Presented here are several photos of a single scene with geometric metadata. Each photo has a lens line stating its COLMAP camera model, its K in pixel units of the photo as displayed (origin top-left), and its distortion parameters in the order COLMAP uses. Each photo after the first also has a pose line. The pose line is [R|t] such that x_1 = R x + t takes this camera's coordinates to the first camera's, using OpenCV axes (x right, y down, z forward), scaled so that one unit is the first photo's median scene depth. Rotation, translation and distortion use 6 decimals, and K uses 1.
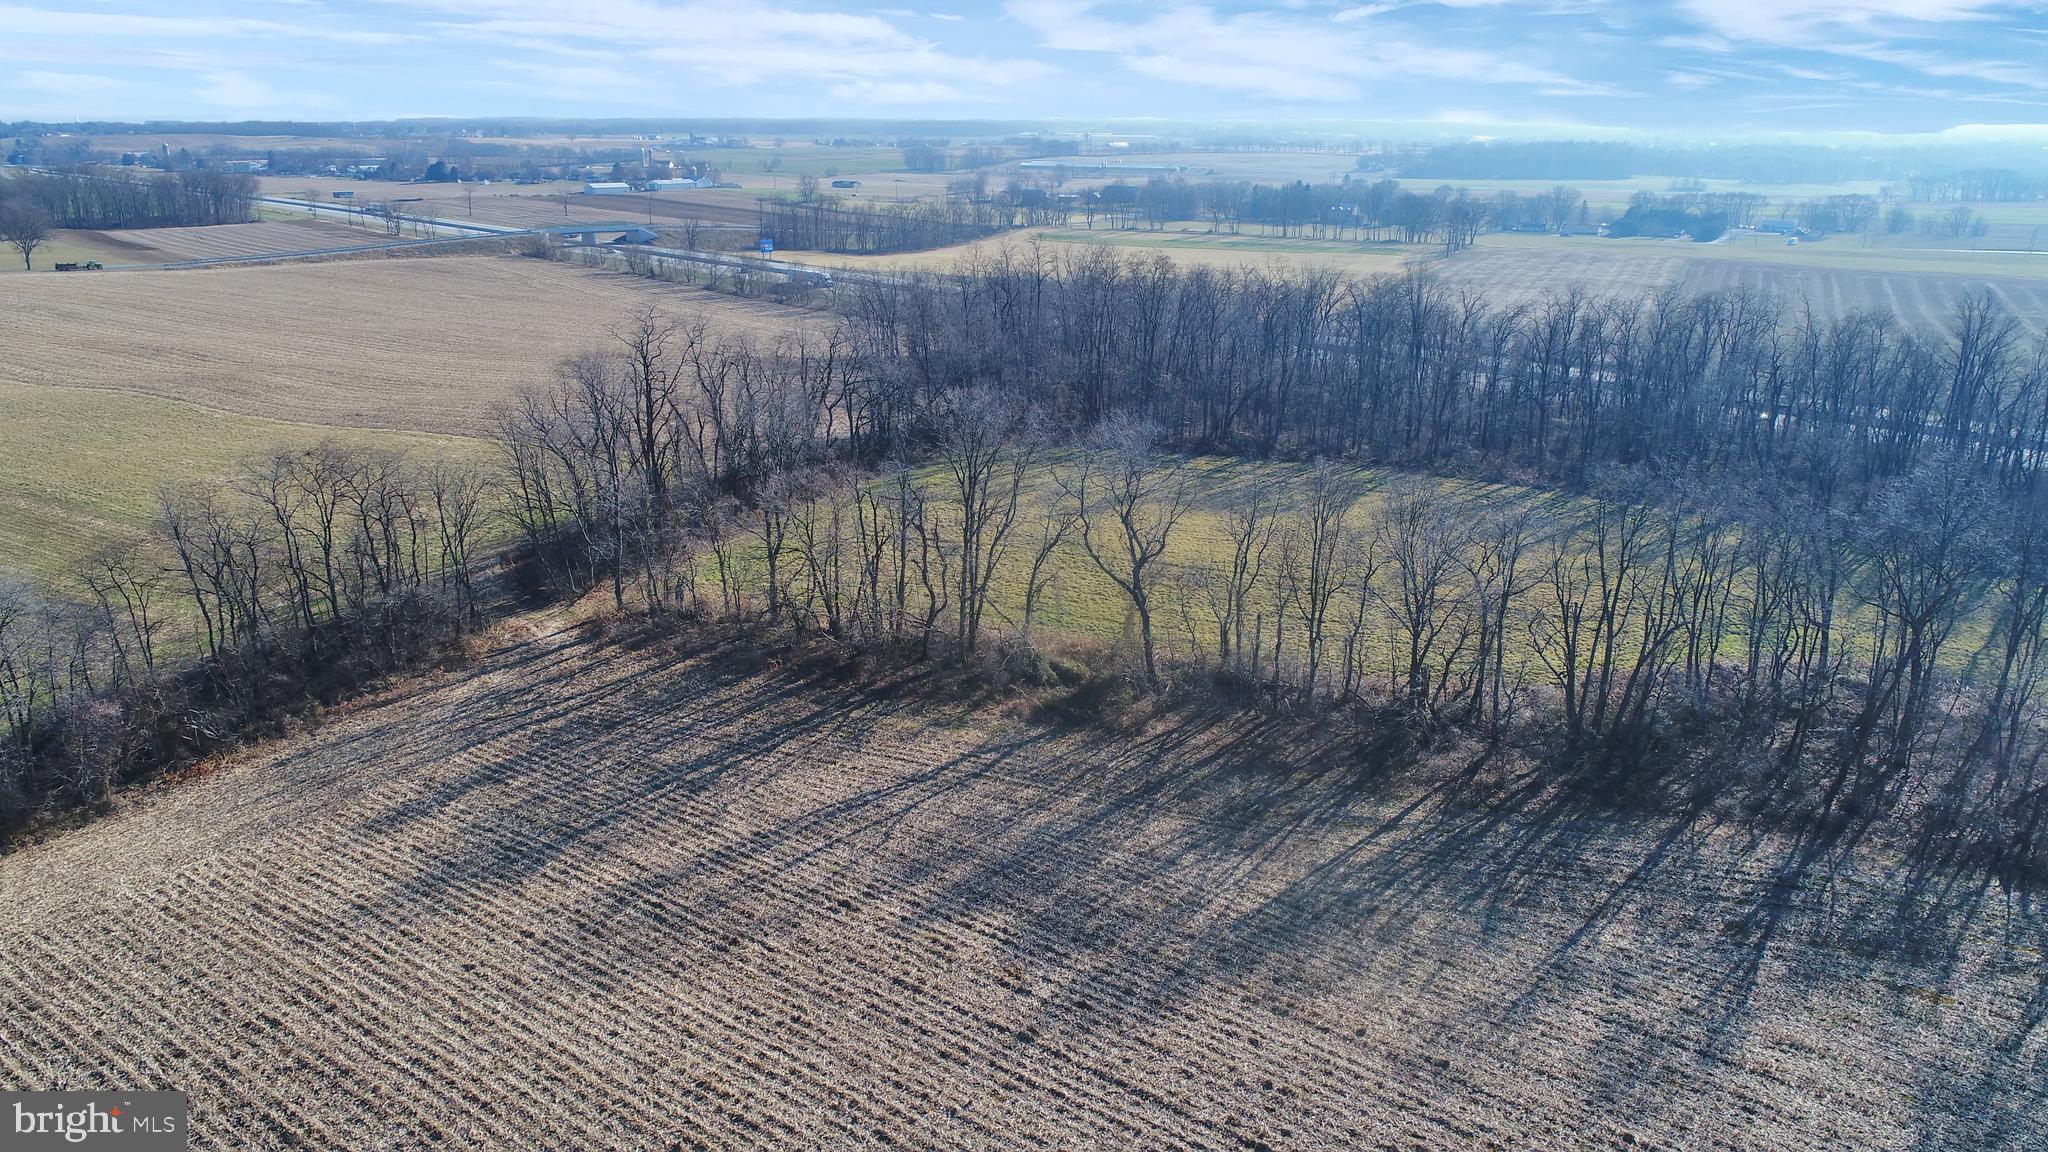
lens RADIAL K [[1372.8, 0, 1021.7], [0, 1372.8, 576.1], [0, 0, 1]] dist [0.001587, -0.000761]
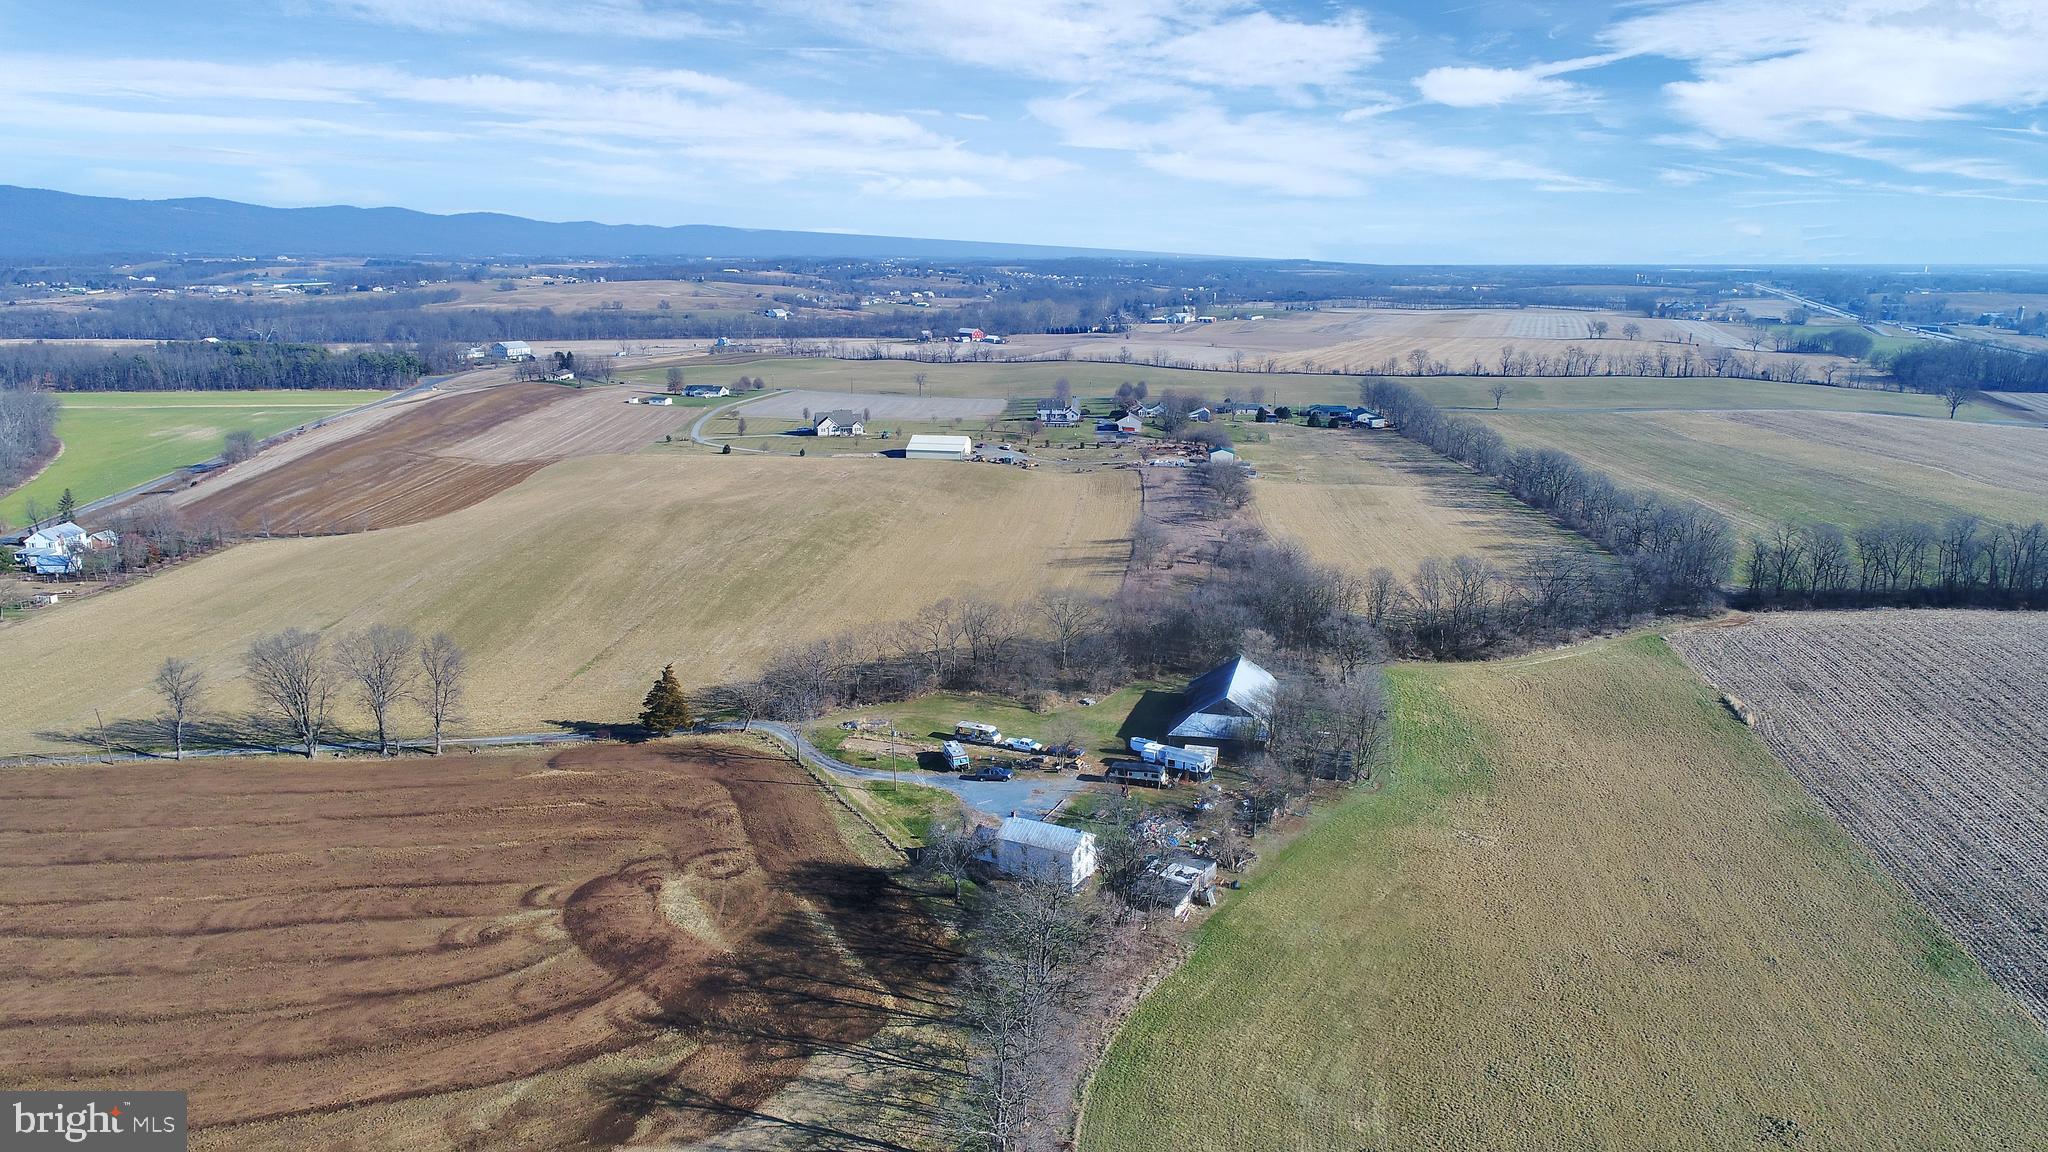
lens RADIAL K [[1372.8, 0, 1021.7], [0, 1372.8, 576.1], [0, 0, 1]] dist [0.001587, -0.000761]
pose [[0.414550, 0.207874, -0.885966, 0.059457], [-0.293254, 0.952142, 0.086185, 0.028892], [0.861481, 0.224085, 0.455671, -0.136857]]
